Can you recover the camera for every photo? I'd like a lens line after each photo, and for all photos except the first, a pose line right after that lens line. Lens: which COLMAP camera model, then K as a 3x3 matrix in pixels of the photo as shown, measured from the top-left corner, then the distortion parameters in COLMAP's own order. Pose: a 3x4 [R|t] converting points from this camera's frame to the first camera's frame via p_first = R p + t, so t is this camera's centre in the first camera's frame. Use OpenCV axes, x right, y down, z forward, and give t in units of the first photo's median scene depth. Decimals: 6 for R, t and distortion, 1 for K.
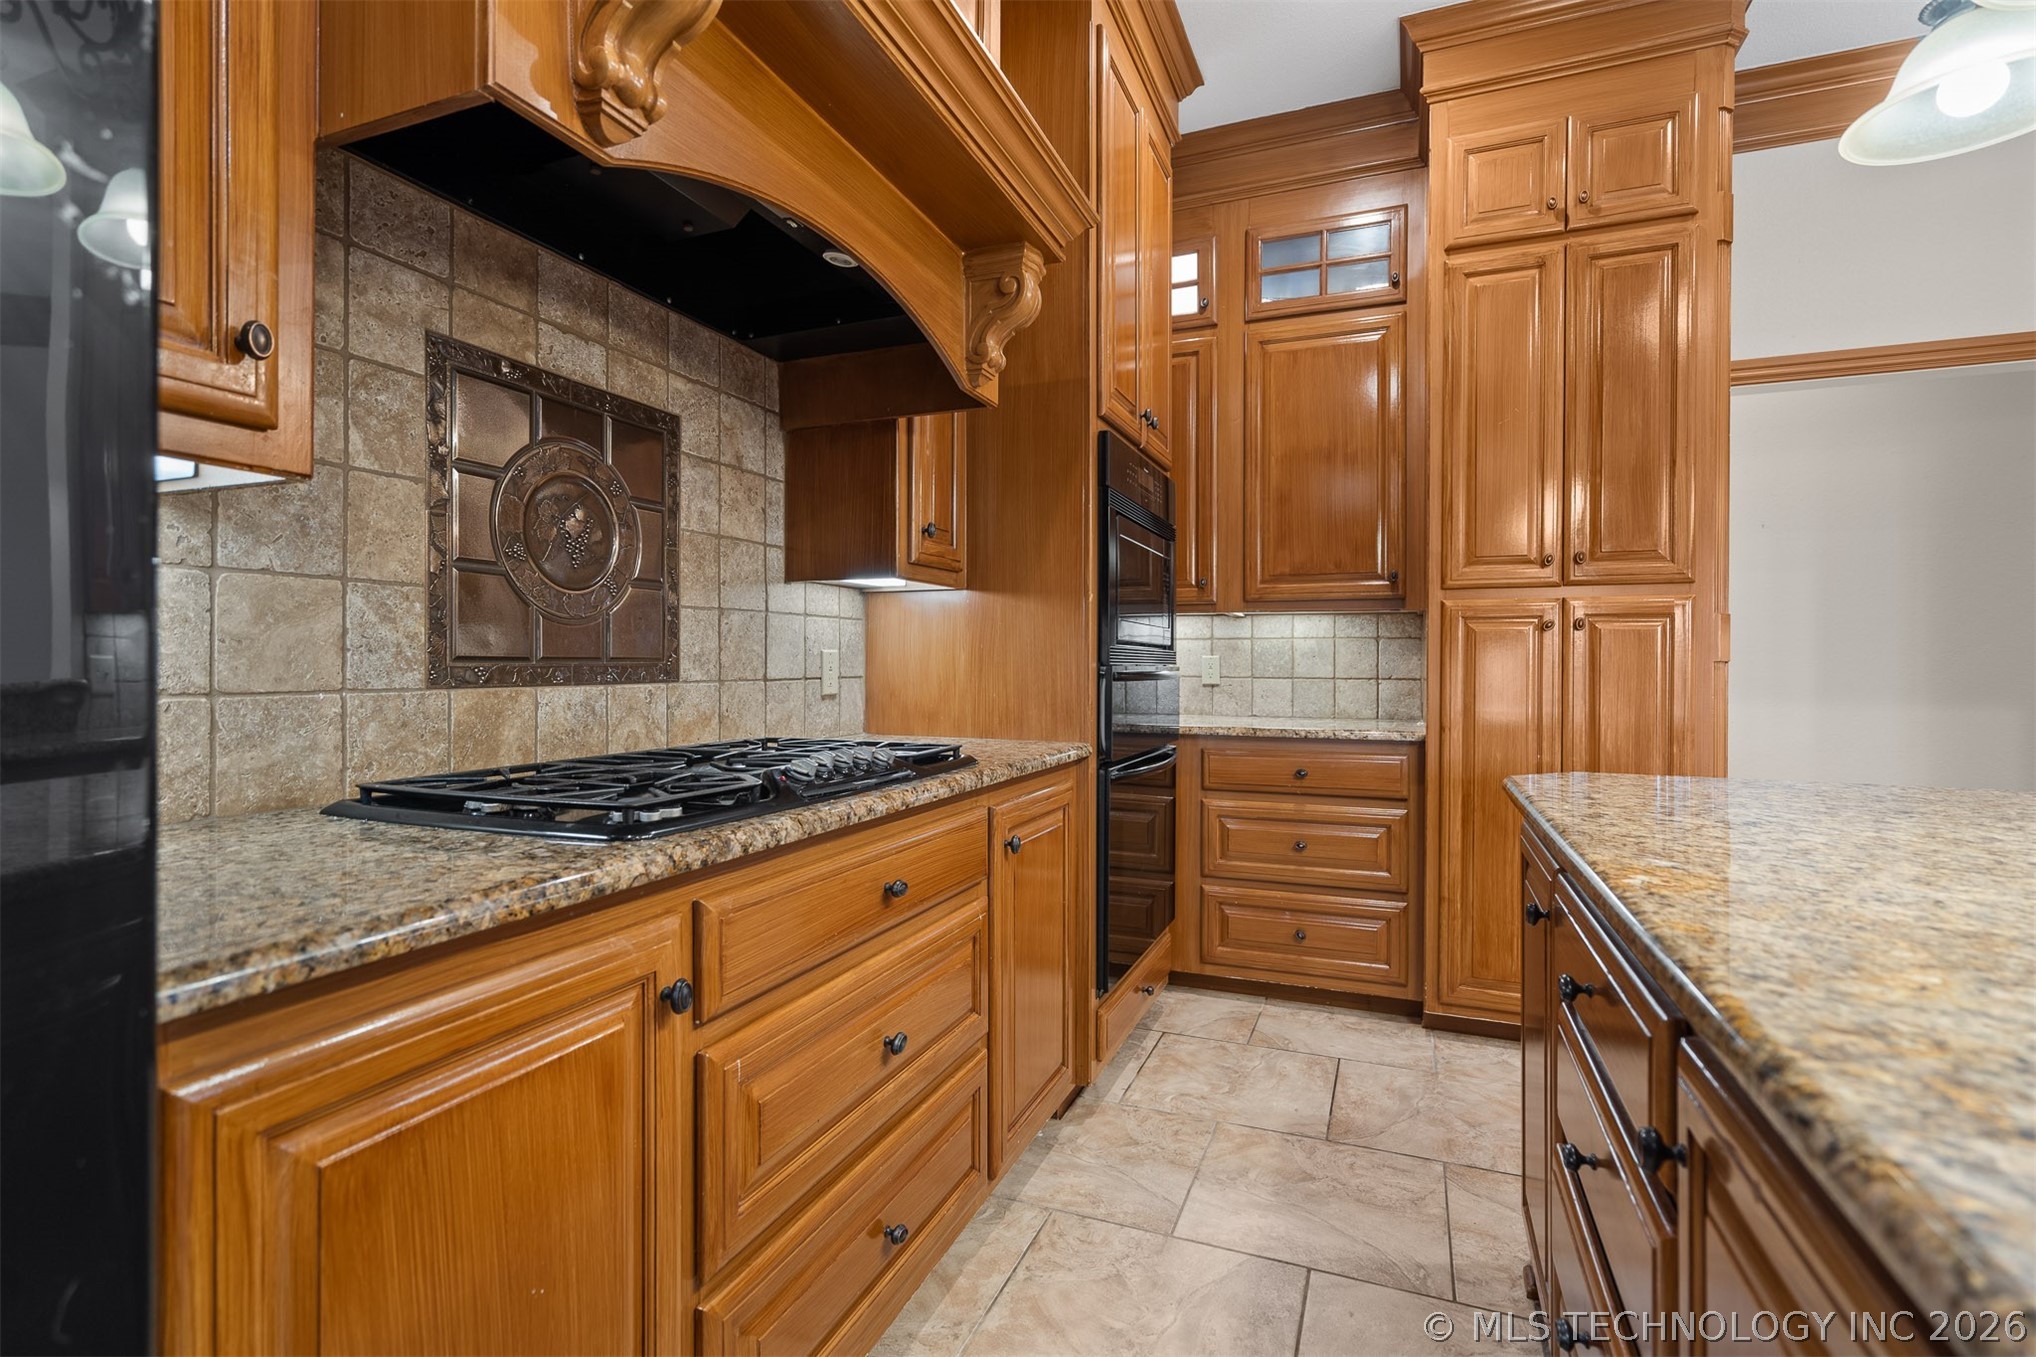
lens RADIAL K [[953.8, 0, 1021.4], [0, 953.8, 659.6], [0, 0, 1]] dist [-0.001862, 0.003178]
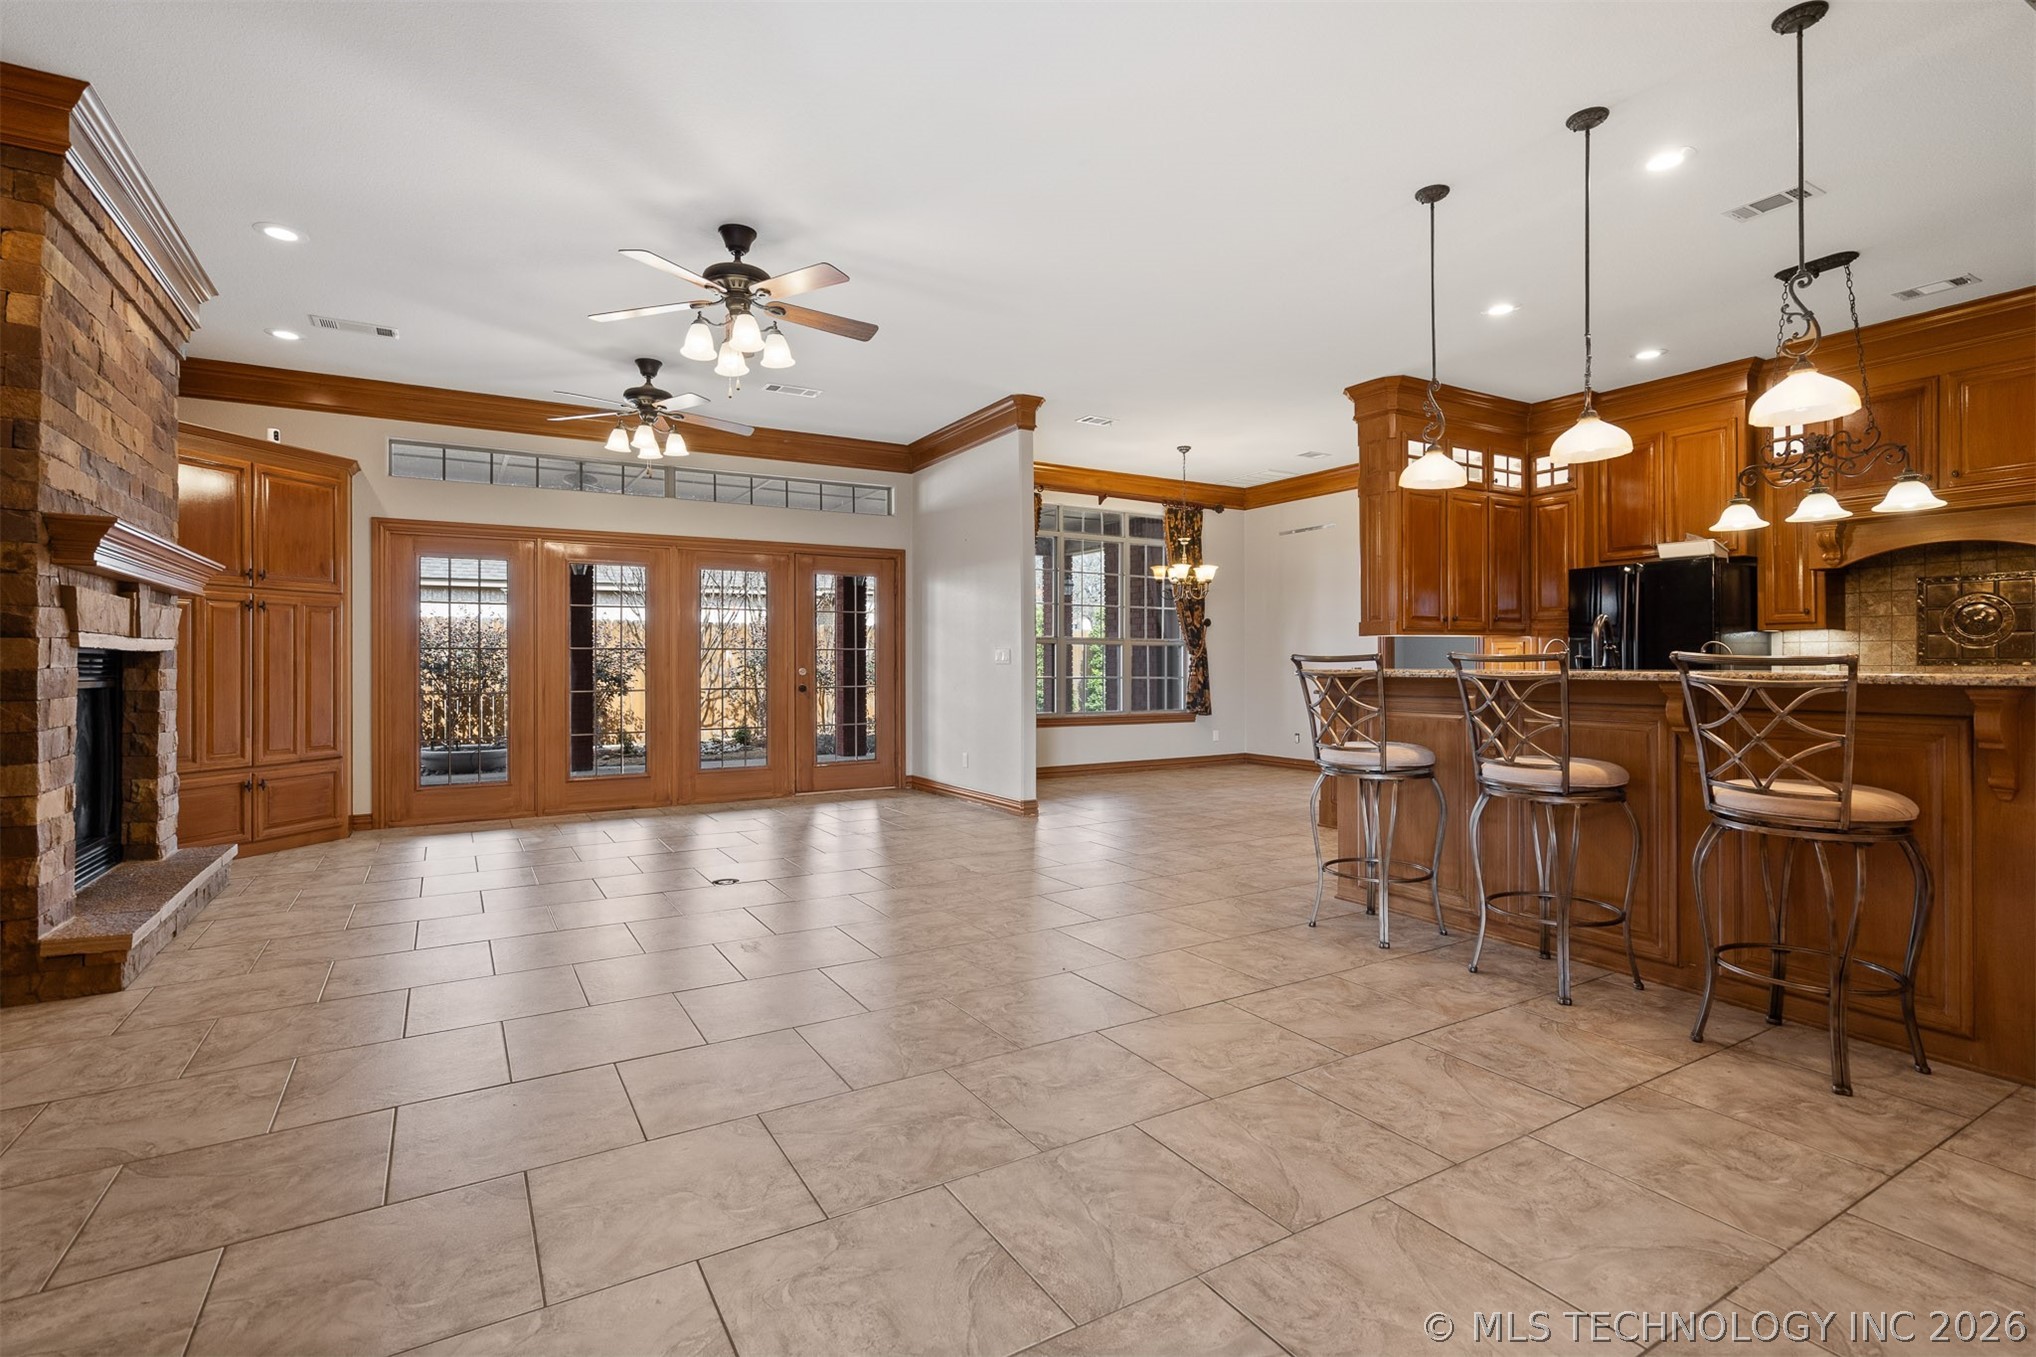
lens RADIAL K [[953.8, 0, 1012.8], [0, 953.8, 660.8], [0, 0, 1]] dist [-0.001862, 0.003178]
pose [[-0.605665, -0.006302, -0.795695, 3.125345], [0.001437, 0.999958, -0.009013, 0.026170], [0.795718, -0.006602, -0.605631, 0.244991]]
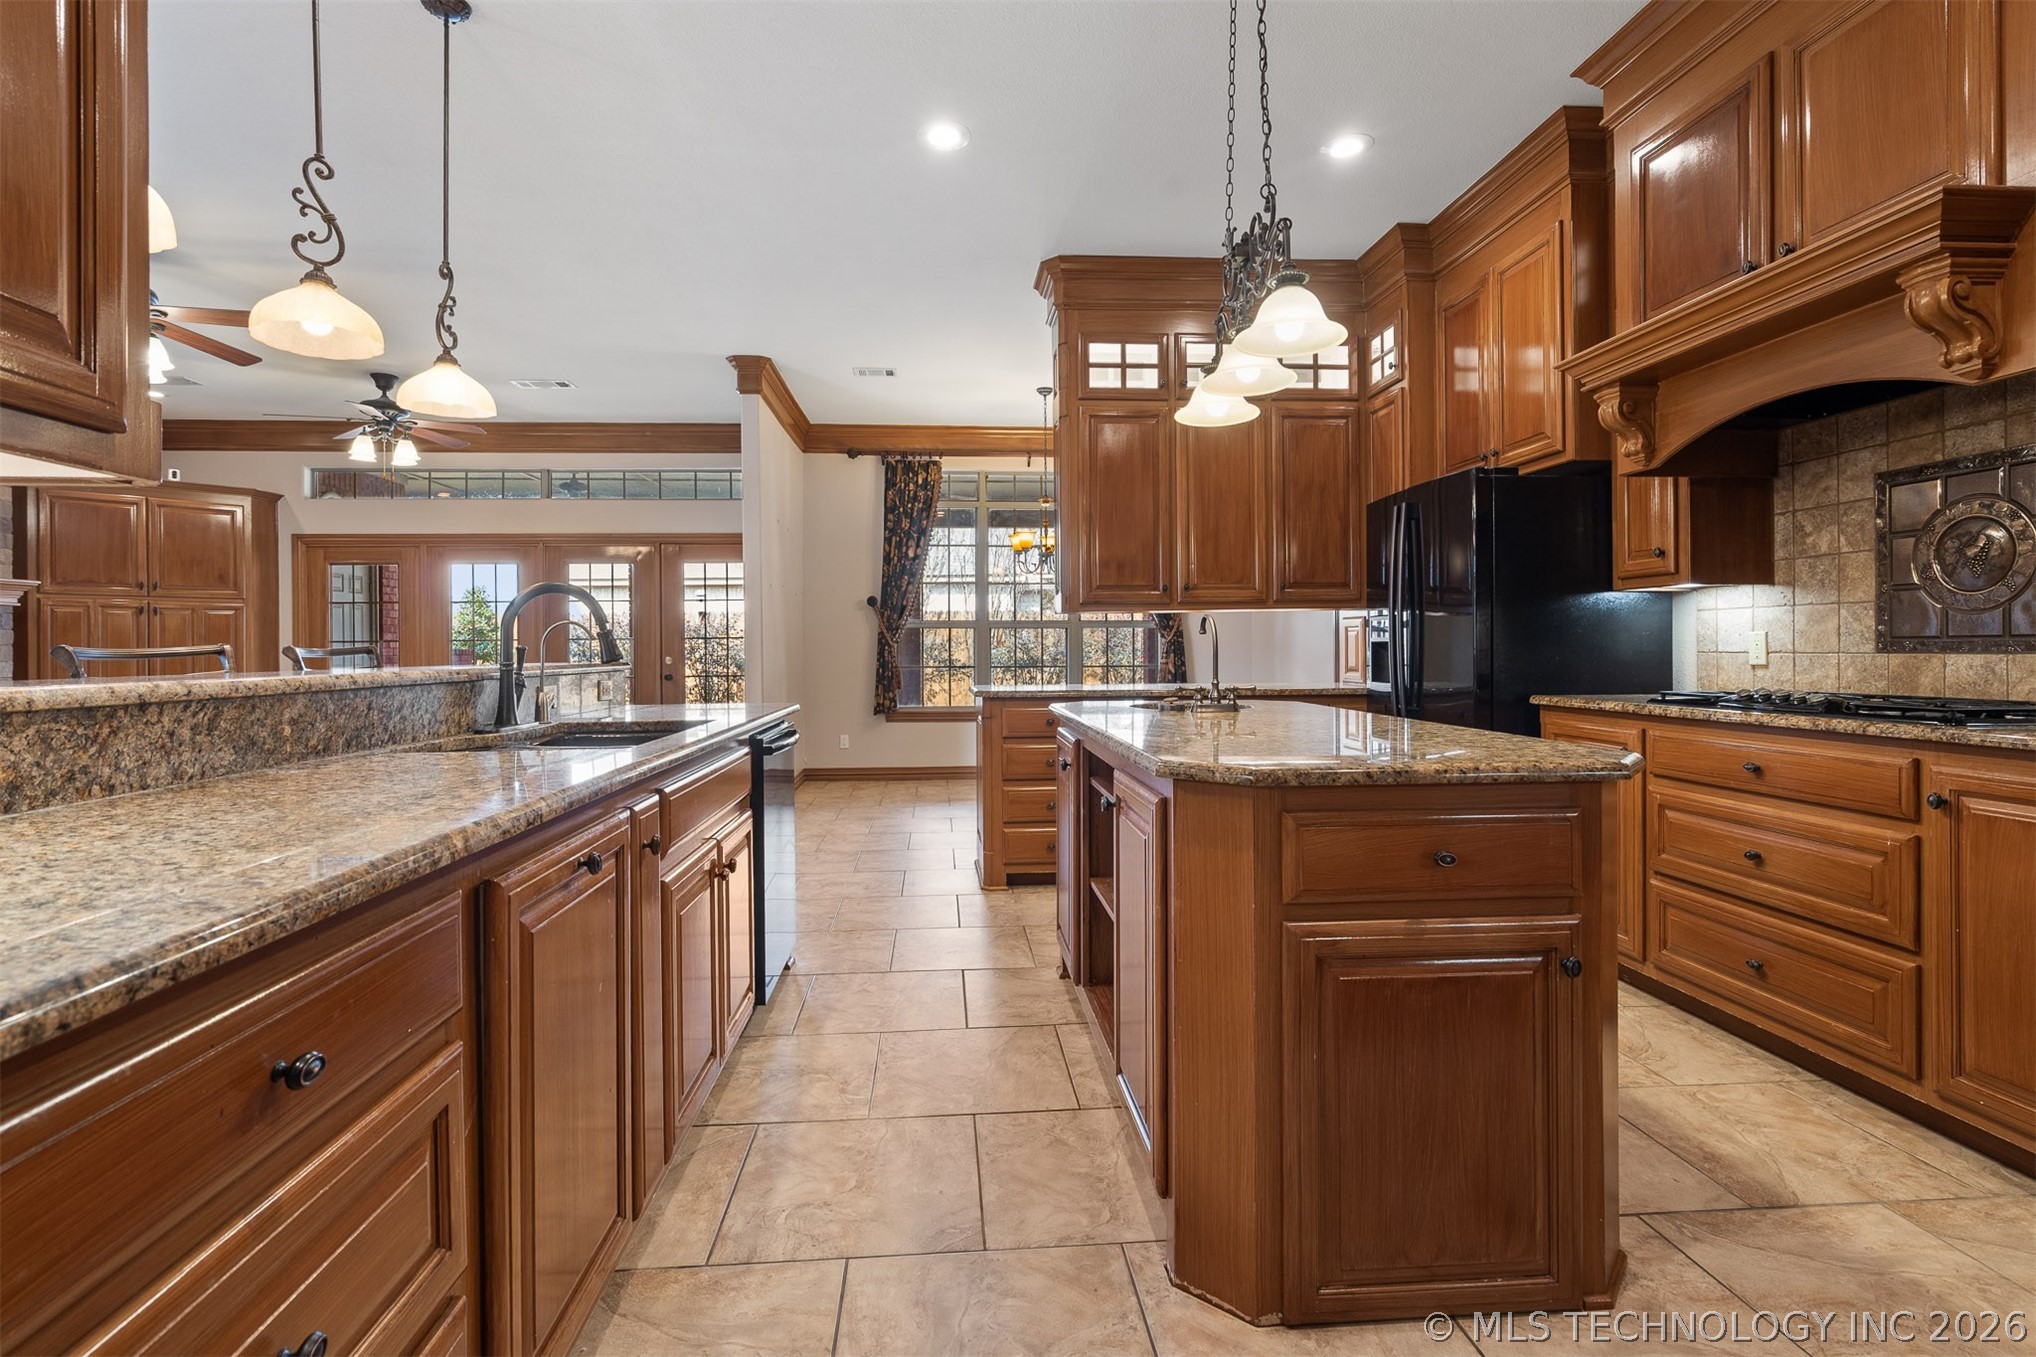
lens RADIAL K [[953.8, 0, 1007.9], [0, 953.8, 656.7], [0, 0, 1]] dist [-0.001862, 0.003178]
pose [[-0.897212, 0.006081, -0.441558, 1.189040], [0.005265, 0.999981, 0.003075, 0.014293], [0.441569, 0.000434, -0.897227, 1.248003]]
